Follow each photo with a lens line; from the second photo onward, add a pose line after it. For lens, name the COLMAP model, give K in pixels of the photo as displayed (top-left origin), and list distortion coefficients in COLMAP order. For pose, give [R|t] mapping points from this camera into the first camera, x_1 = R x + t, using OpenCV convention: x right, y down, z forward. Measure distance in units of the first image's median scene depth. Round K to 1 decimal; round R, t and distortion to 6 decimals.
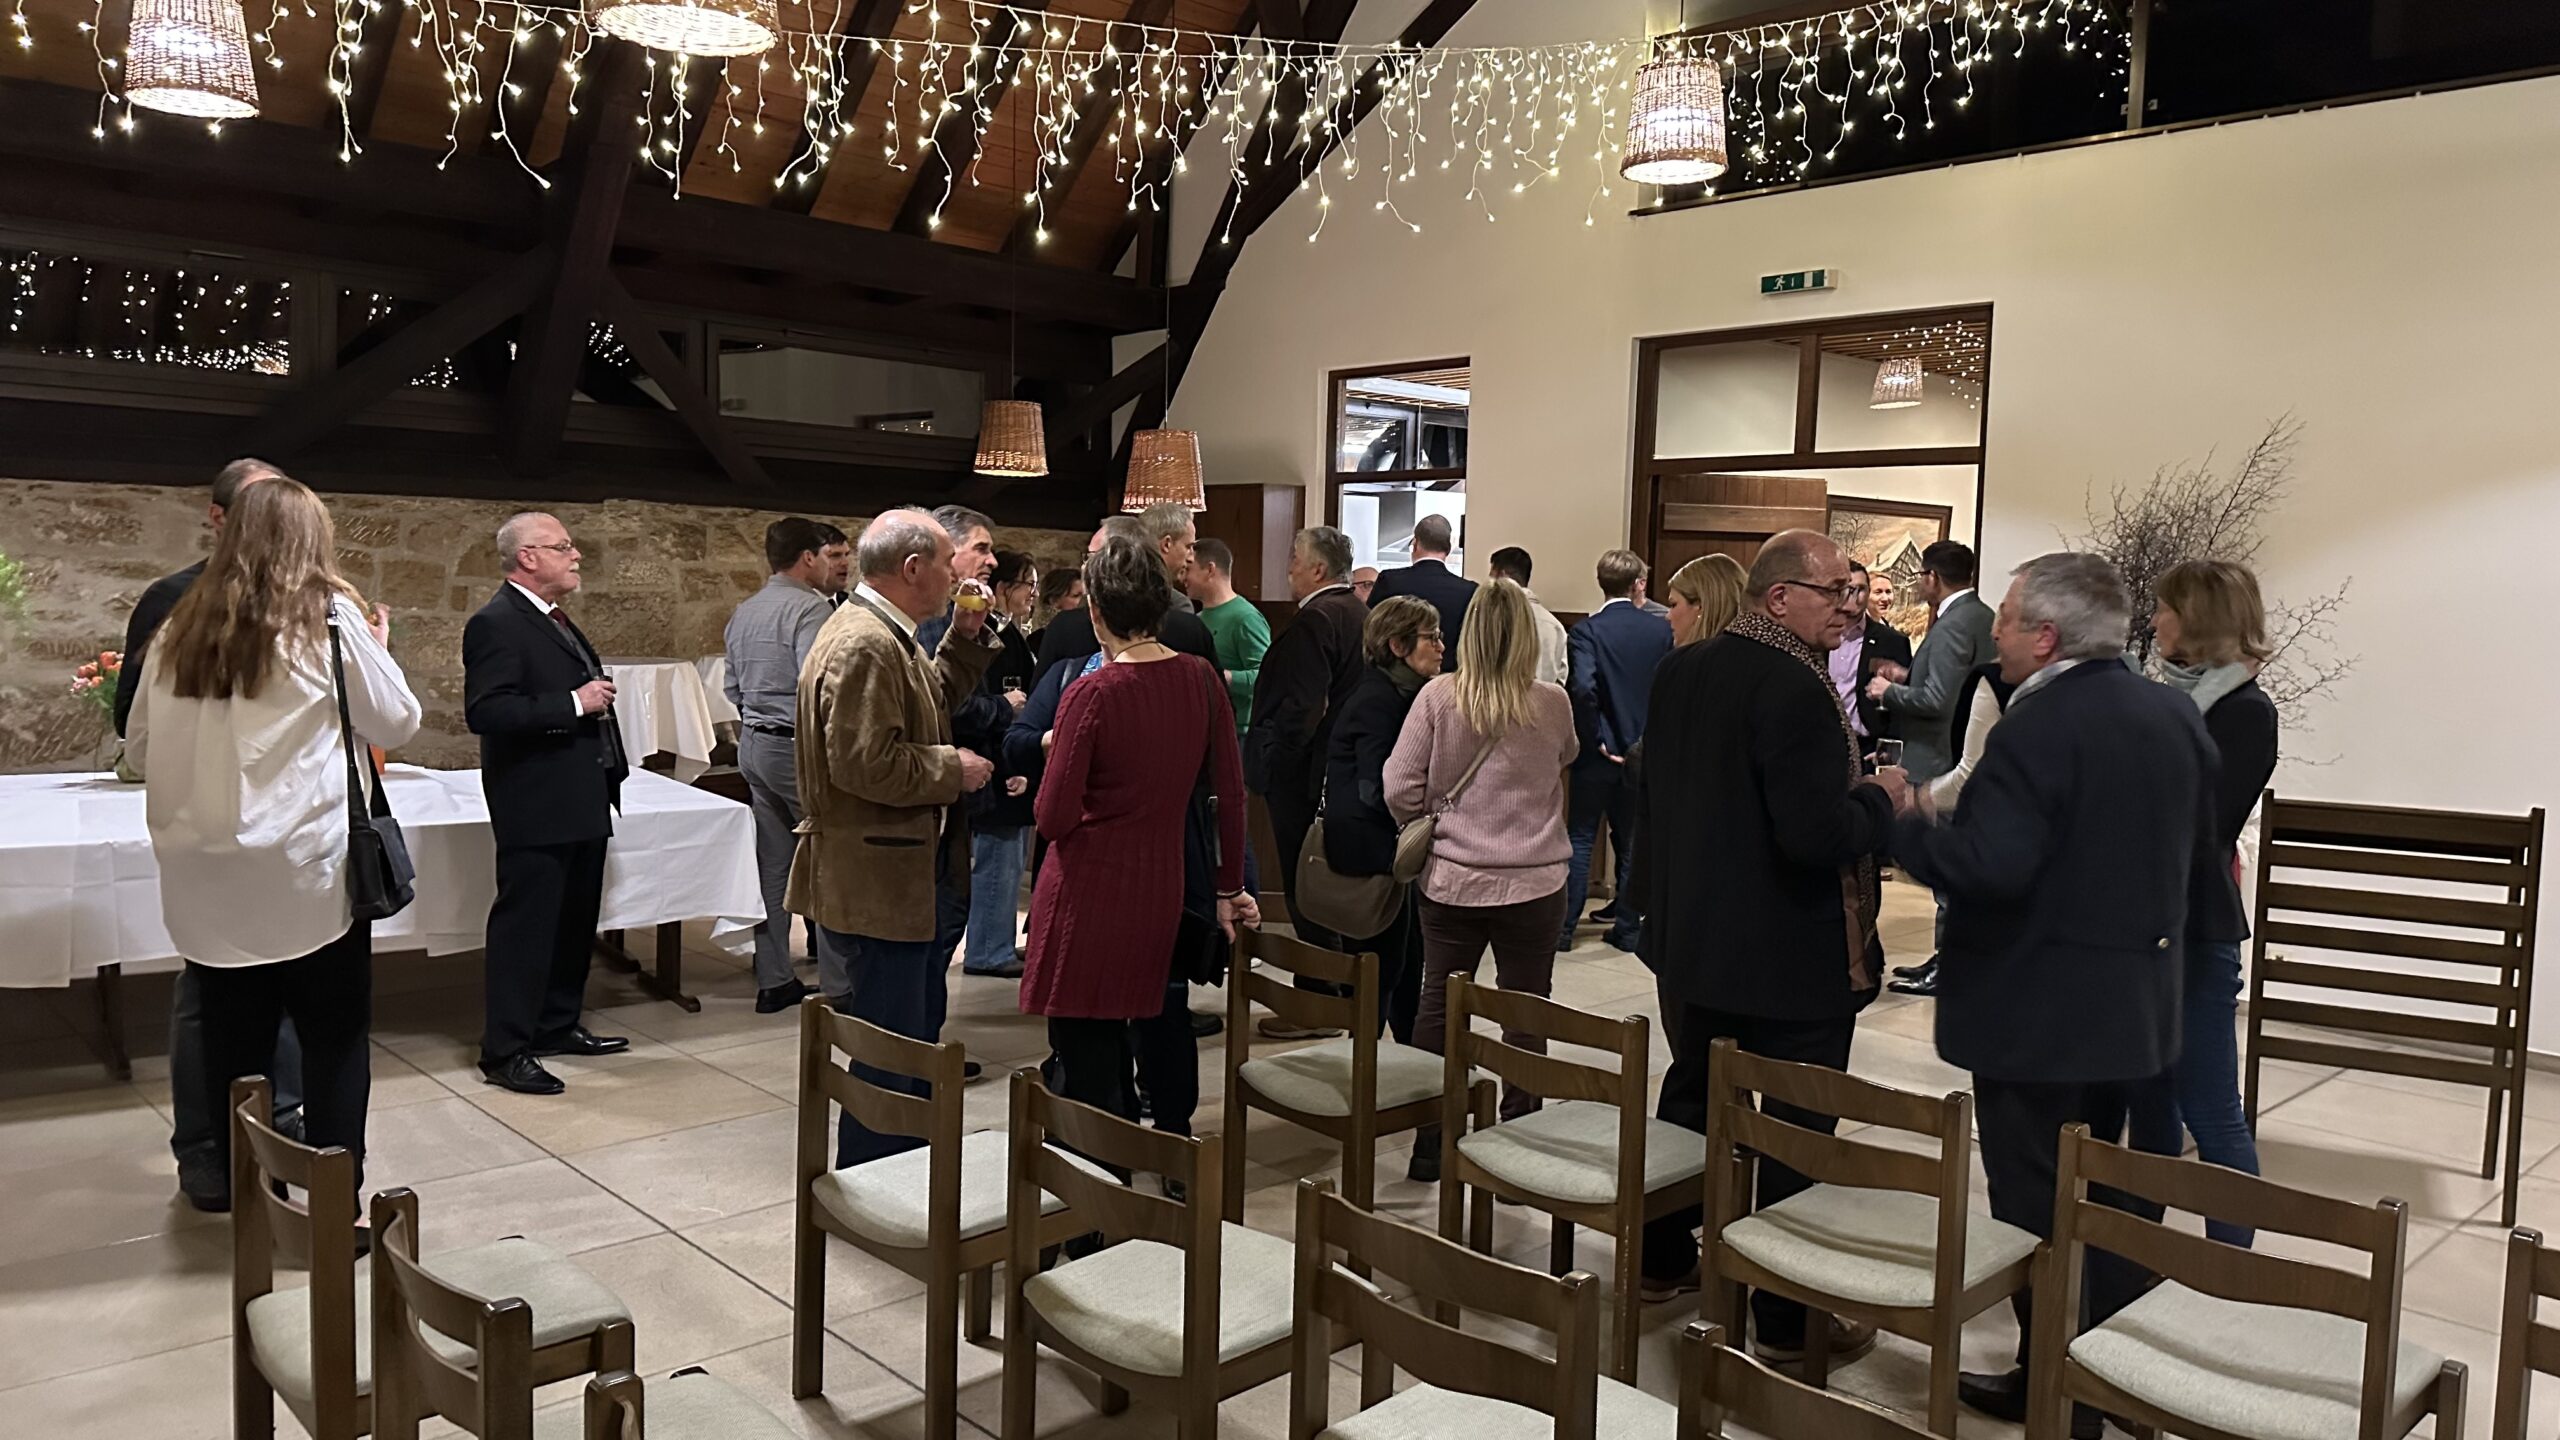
lens RADIAL K [[1764.4, 0, 1307.6], [0, 1764.4, 712.2], [0, 0, 1]] dist [0.100232, -0.189842]
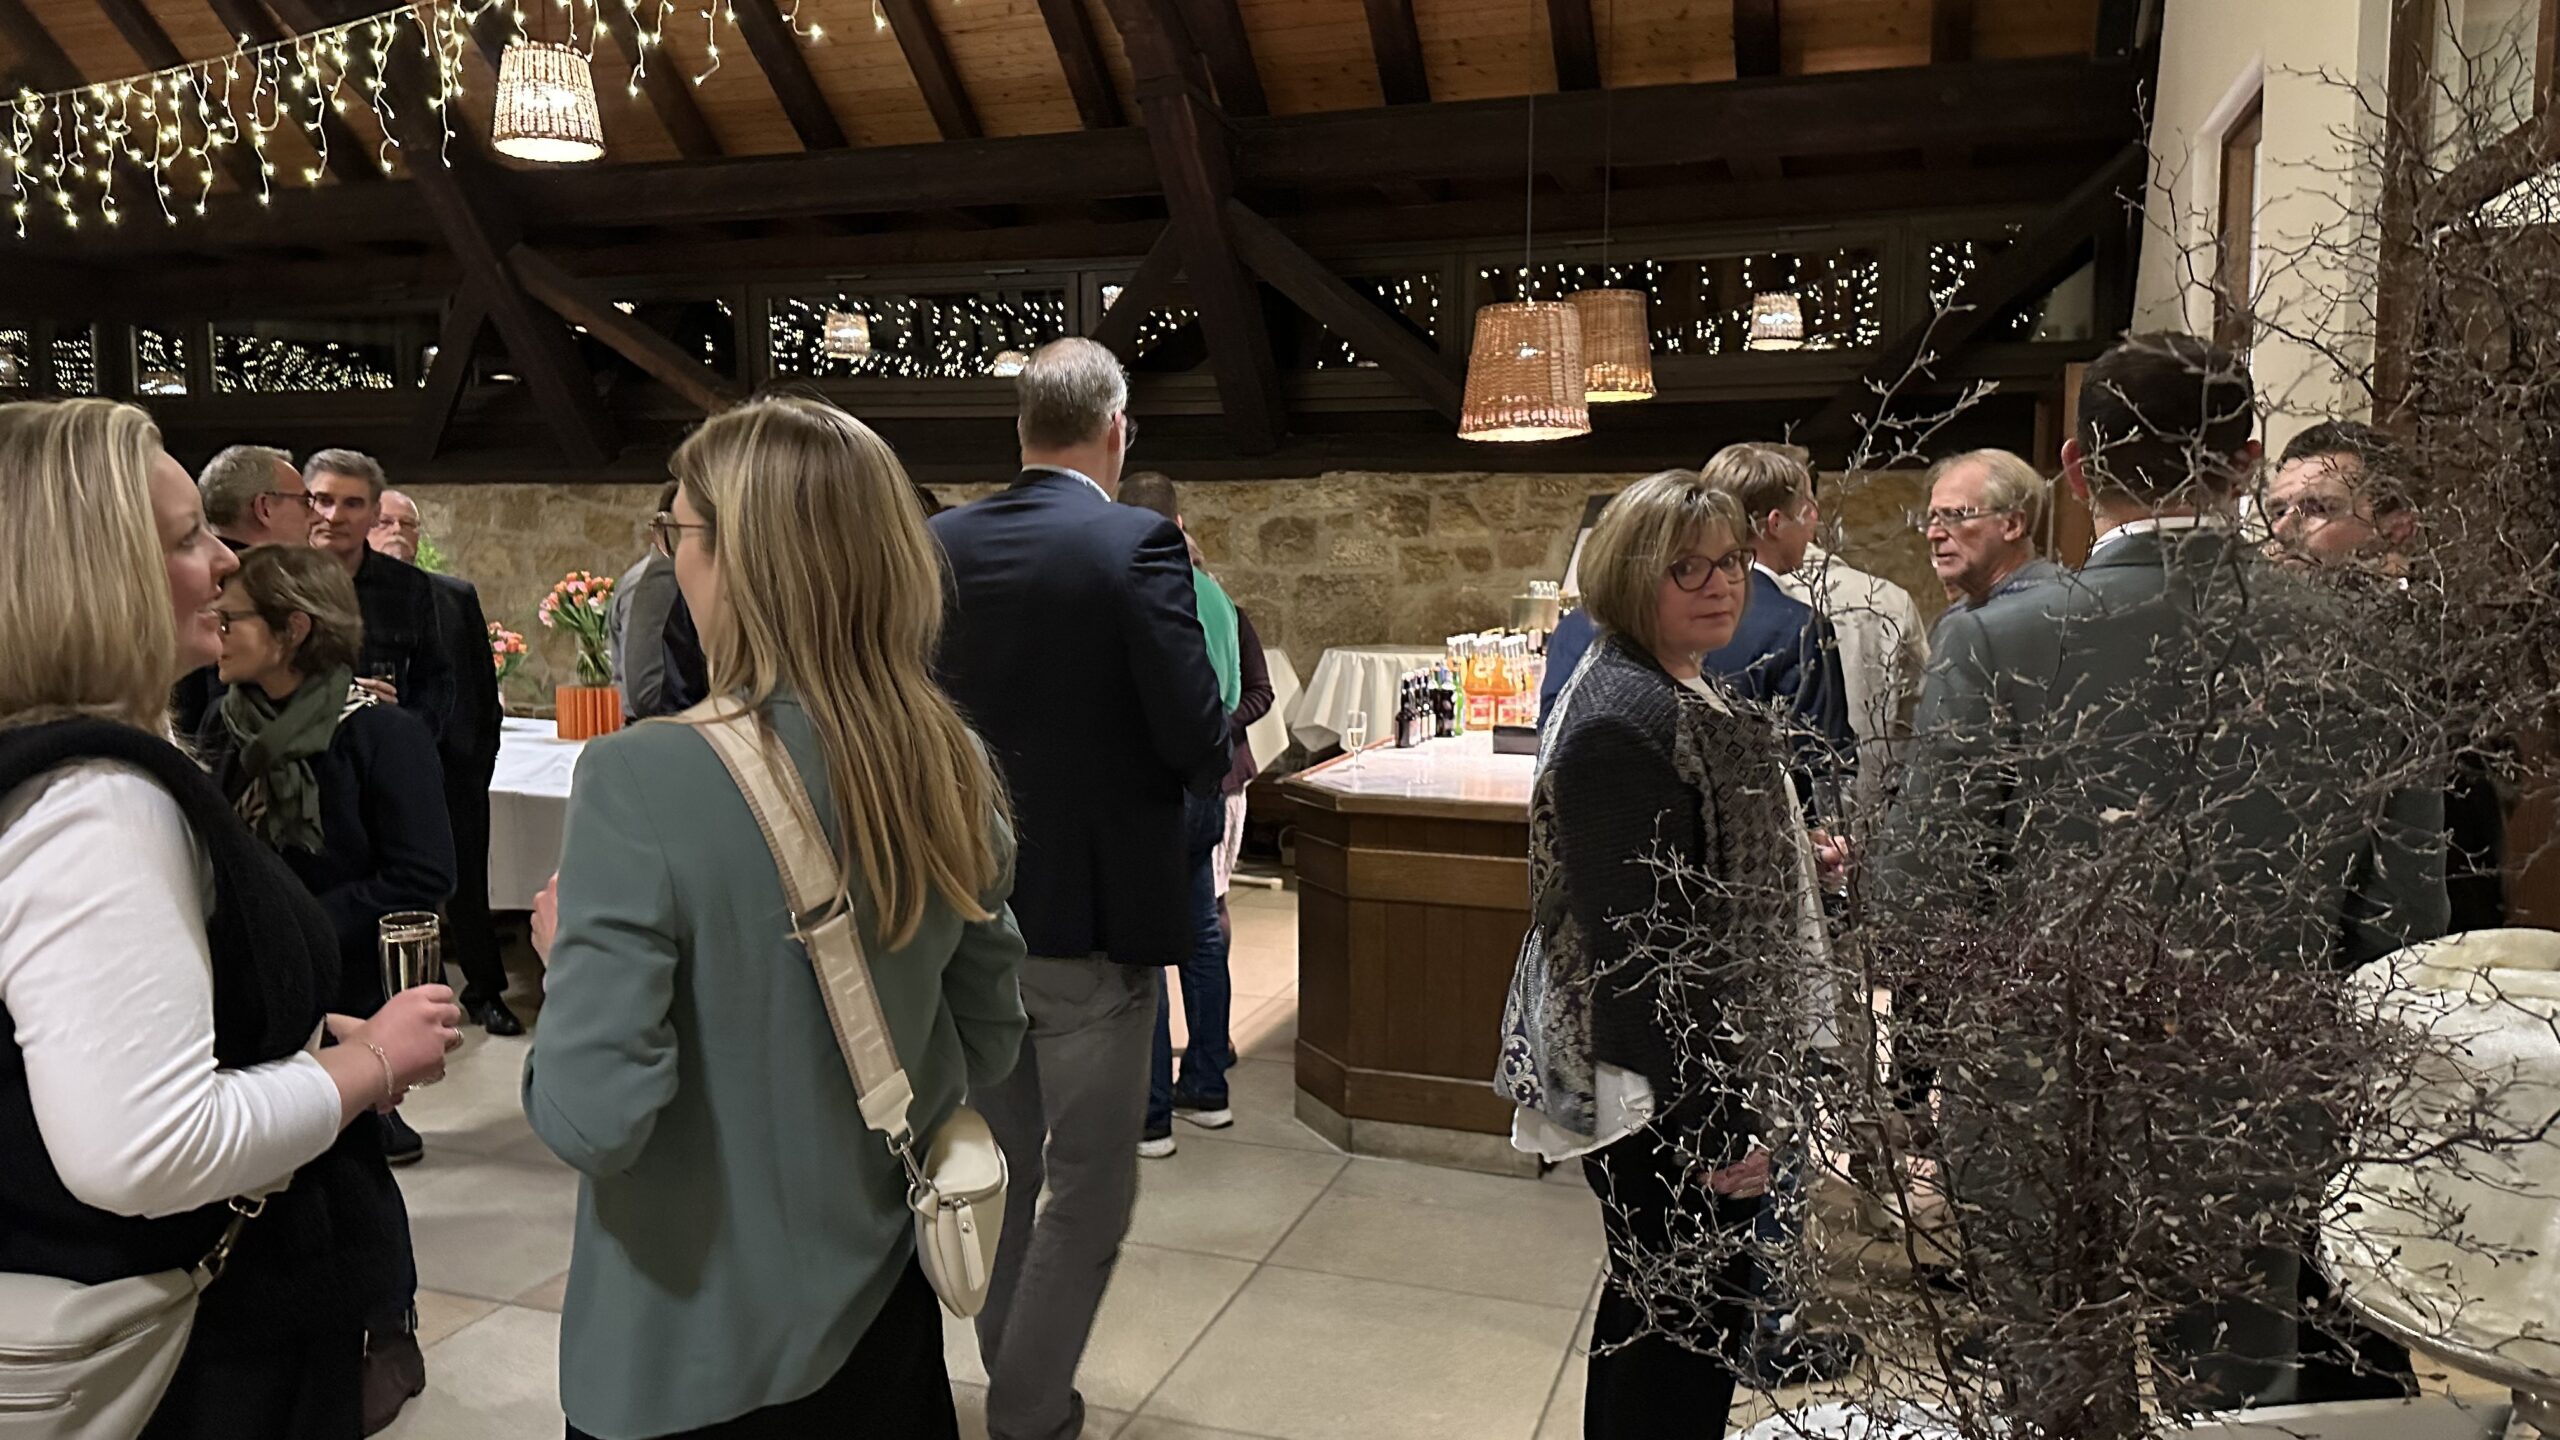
lens RADIAL K [[1773.7, 0, 1280.0], [0, 1773.7, 720.0], [0, 0, 1]] dist [0.044811, -0.088555]
pose [[0.445826, 0.057880, -0.893246, 0.409792], [-0.057635, 0.997693, 0.035882, -0.024015], [0.893262, 0.035485, 0.448134, 0.568412]]
